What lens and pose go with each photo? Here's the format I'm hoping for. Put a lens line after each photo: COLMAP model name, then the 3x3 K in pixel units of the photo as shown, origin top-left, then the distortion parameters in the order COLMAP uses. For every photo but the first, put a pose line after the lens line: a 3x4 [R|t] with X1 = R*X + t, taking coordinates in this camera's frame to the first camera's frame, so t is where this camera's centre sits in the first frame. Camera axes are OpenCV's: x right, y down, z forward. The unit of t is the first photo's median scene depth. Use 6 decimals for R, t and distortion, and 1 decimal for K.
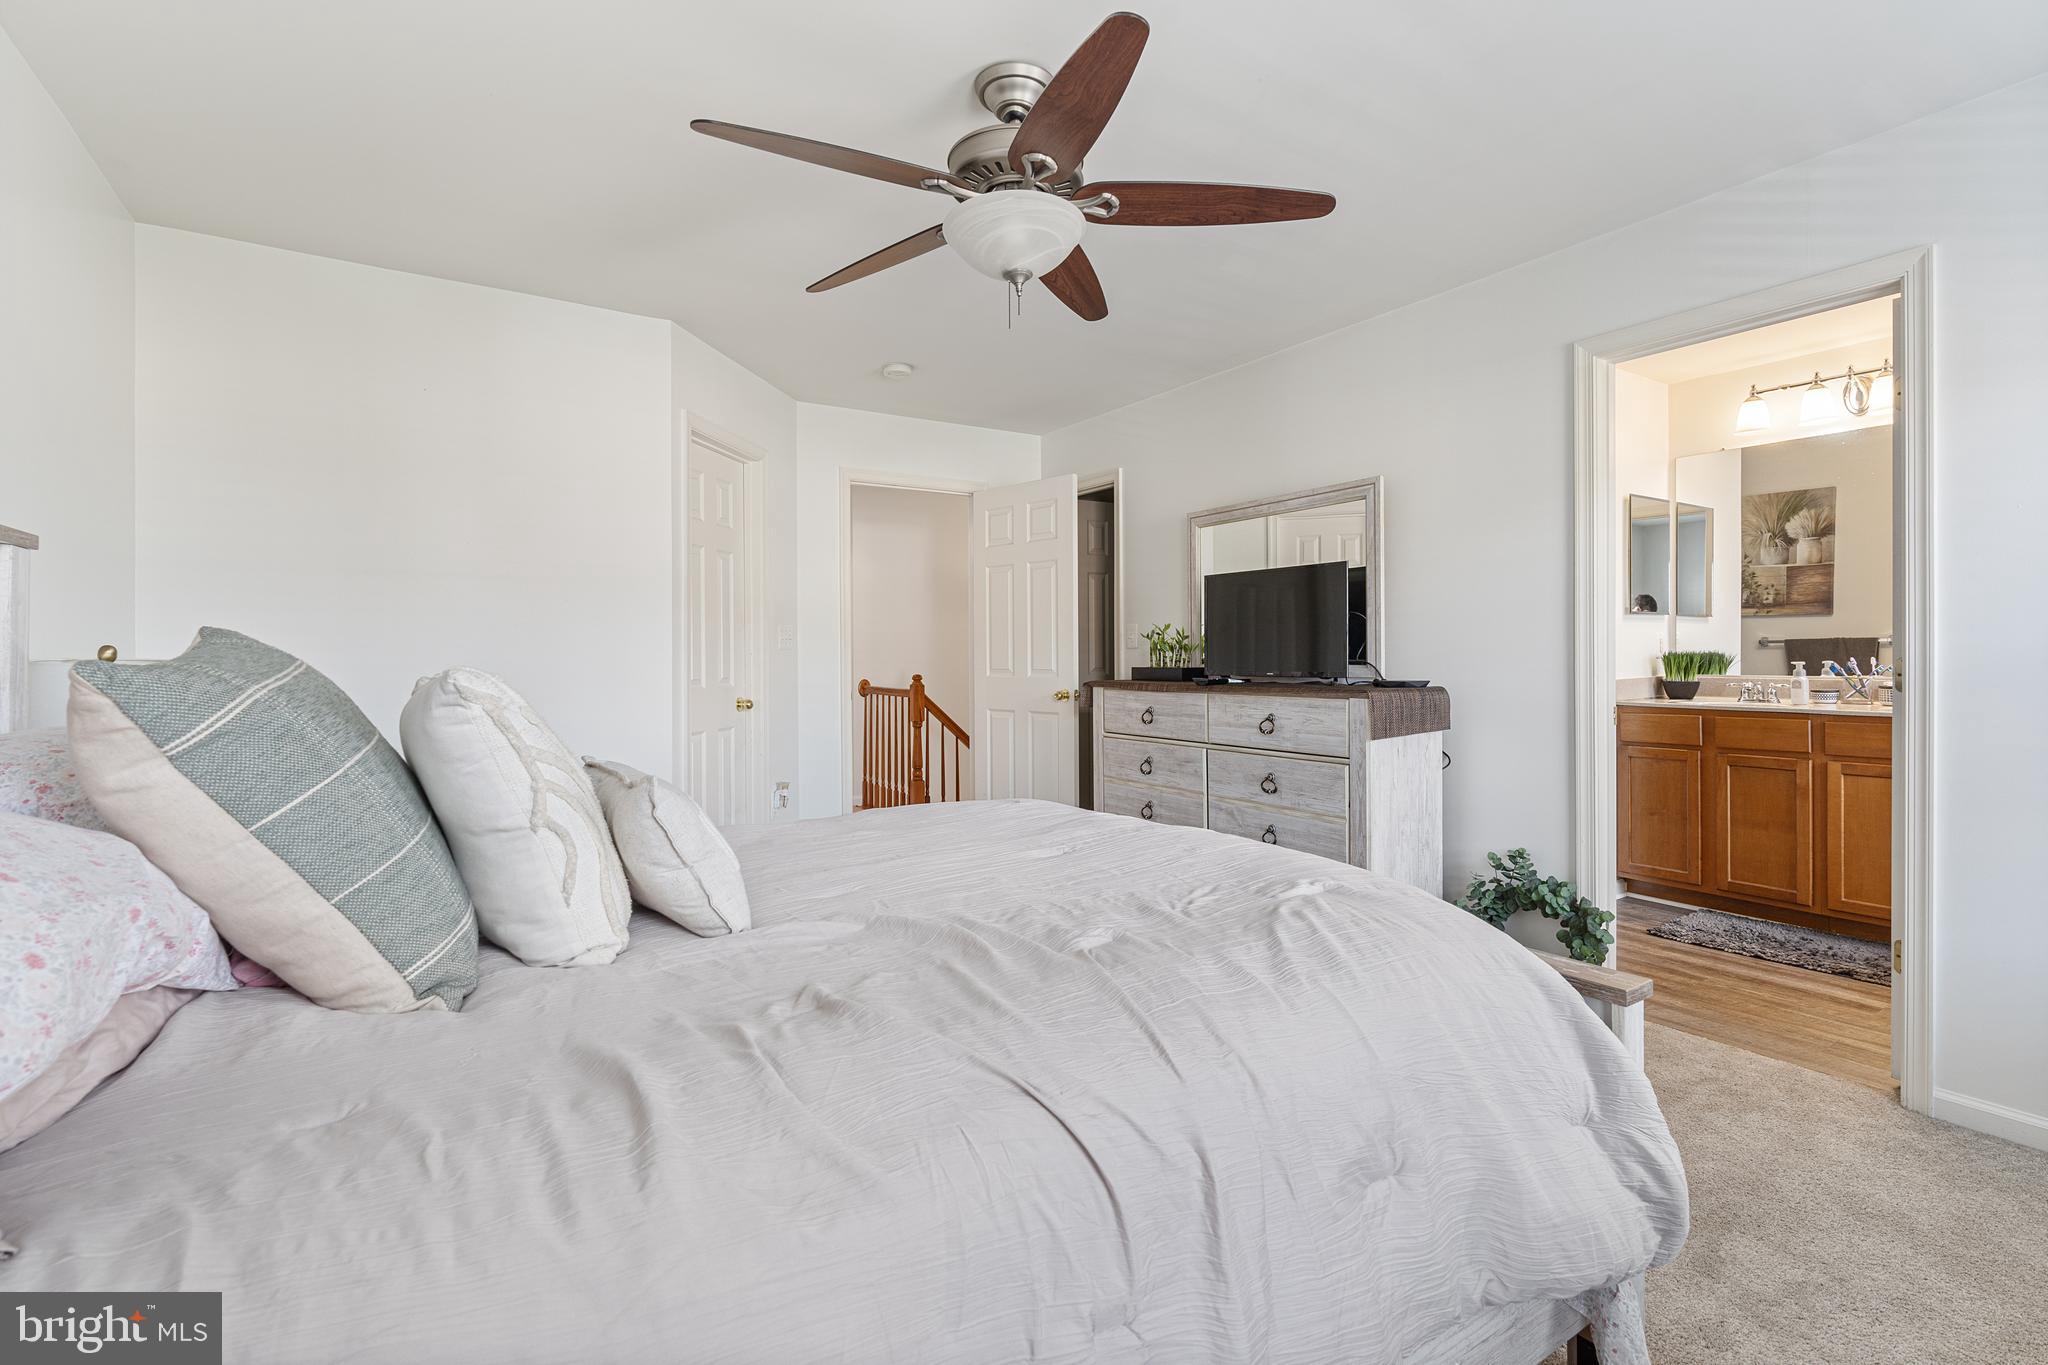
lens RADIAL K [[916.9, 0, 1026.9], [0, 916.9, 649.6], [0, 0, 1]] dist [-0.001277, -0.000104]
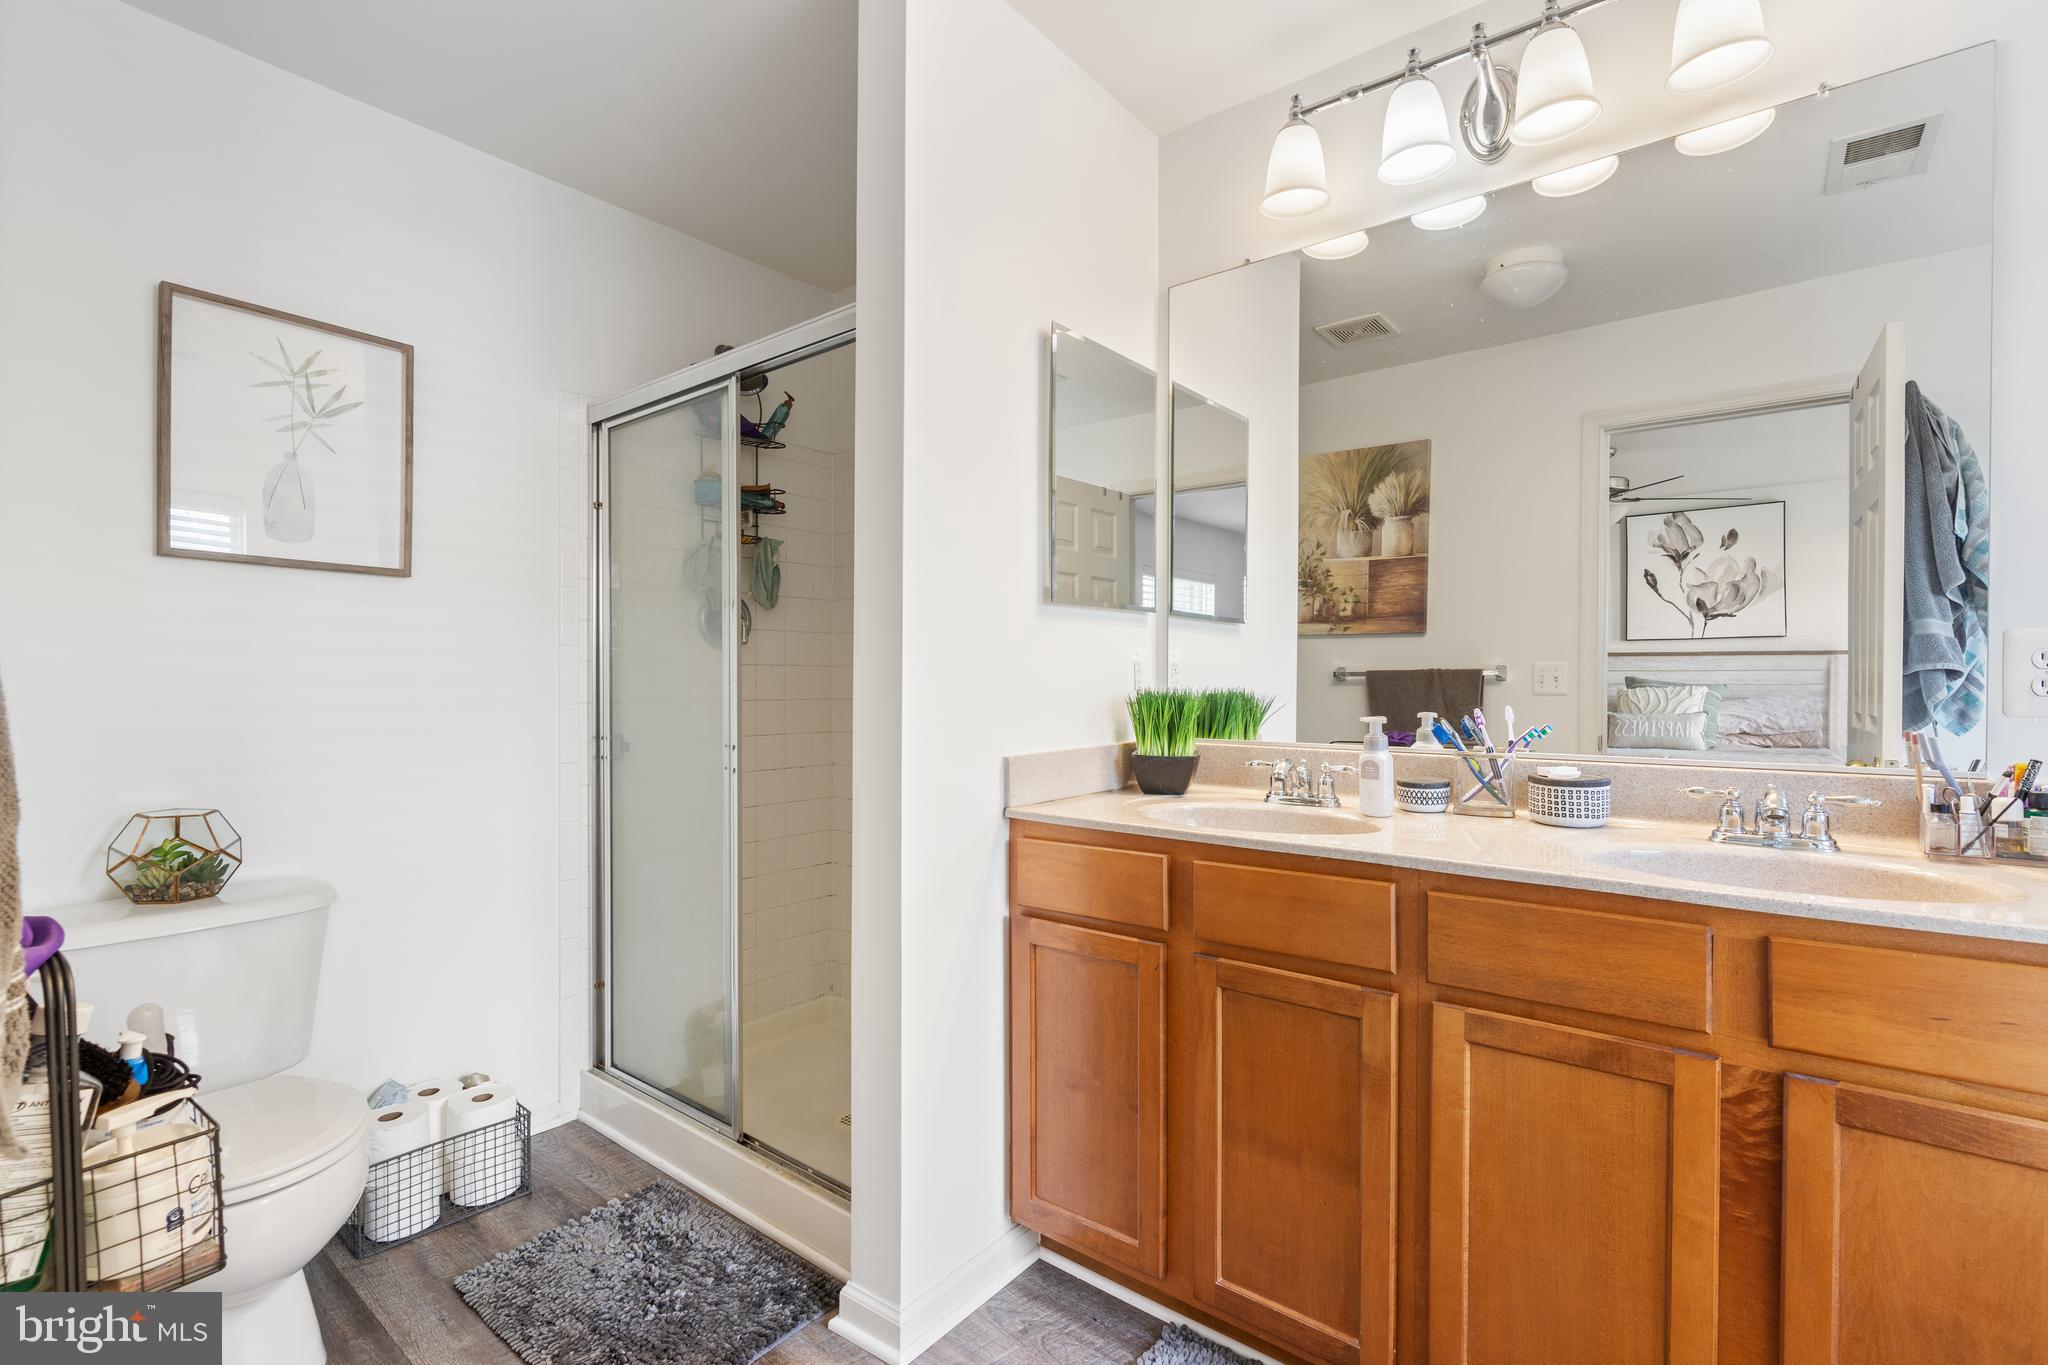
lens RADIAL K [[920.0, 0, 1024.0], [0, 920.0, 682.5], [0, 0, 1]] dist [-0.001634, 0.000389]
pose [[0.948929, 0.007772, 0.315394, 0.504057], [-0.008190, 0.999966, -0.000001, -0.000919], [-0.315384, -0.002582, 0.948961, 0.588002]]
